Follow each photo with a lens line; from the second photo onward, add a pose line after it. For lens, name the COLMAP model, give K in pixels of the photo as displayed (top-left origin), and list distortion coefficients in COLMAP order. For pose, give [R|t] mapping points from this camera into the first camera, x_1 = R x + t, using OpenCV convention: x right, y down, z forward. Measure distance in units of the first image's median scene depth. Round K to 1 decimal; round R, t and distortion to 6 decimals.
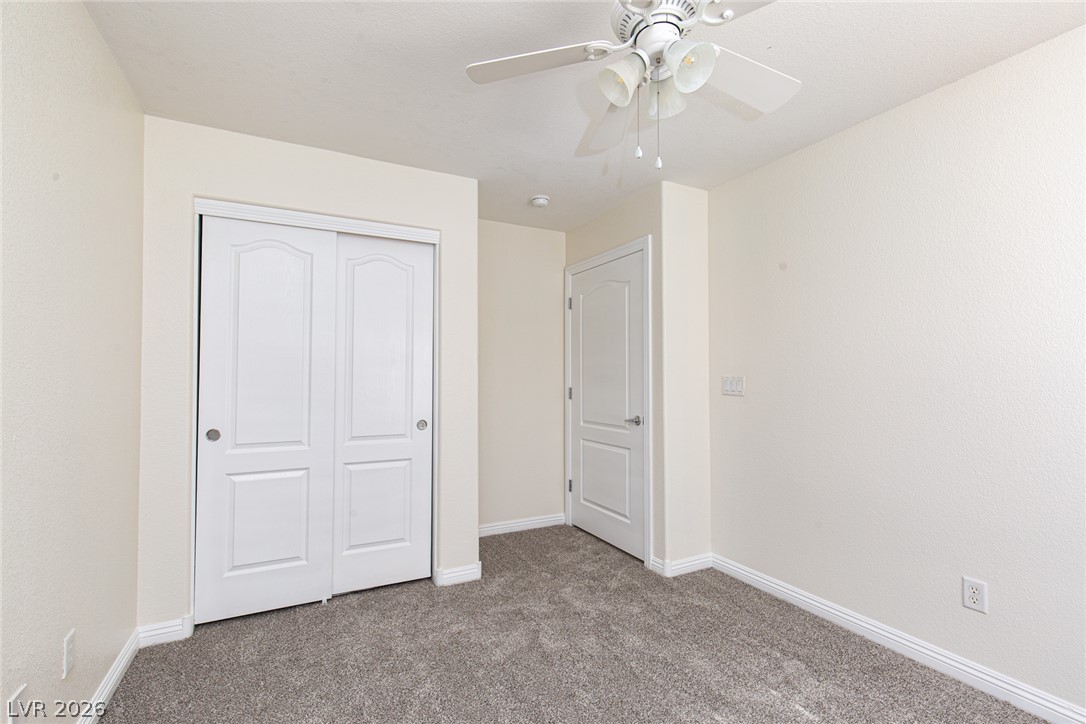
lens RADIAL K [[490.3, 0, 541.9], [0, 490.3, 367.0], [0, 0, 1]] dist [0.003879, -0.000400]
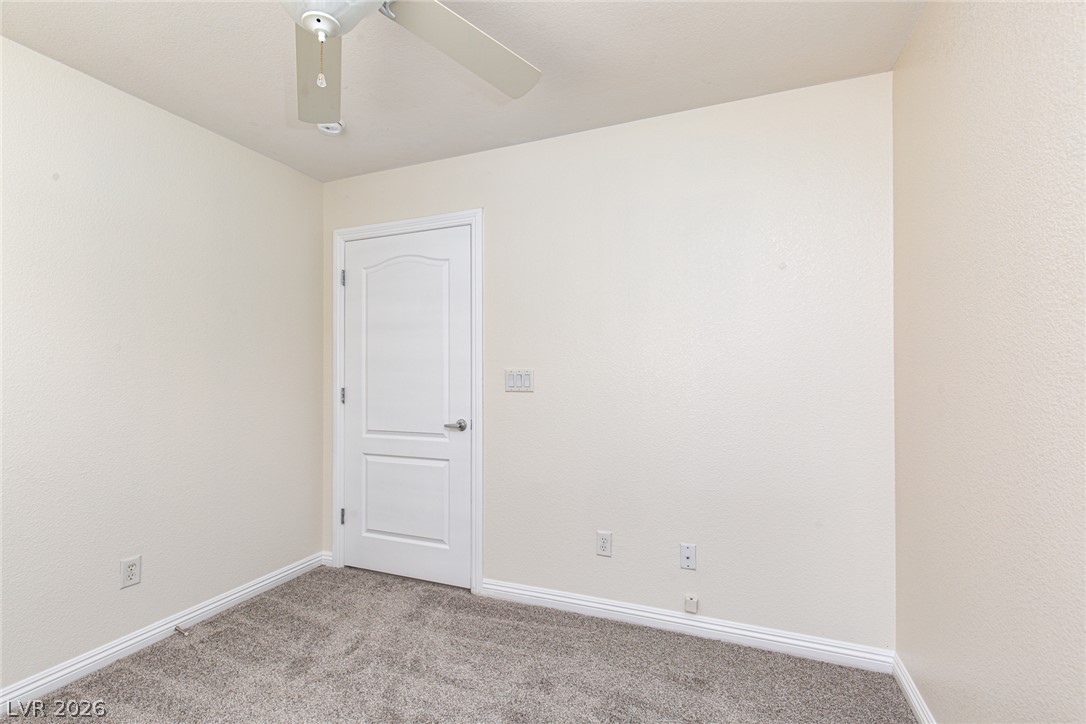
lens RADIAL K [[490.3, 0, 542.9], [0, 490.3, 363.4], [0, 0, 1]] dist [0.003879, -0.000400]
pose [[0.764435, 0.001969, 0.644698, -0.236976], [-0.004096, 0.999990, 0.001802, -0.000007], [-0.644688, -0.004018, 0.764435, 0.254066]]
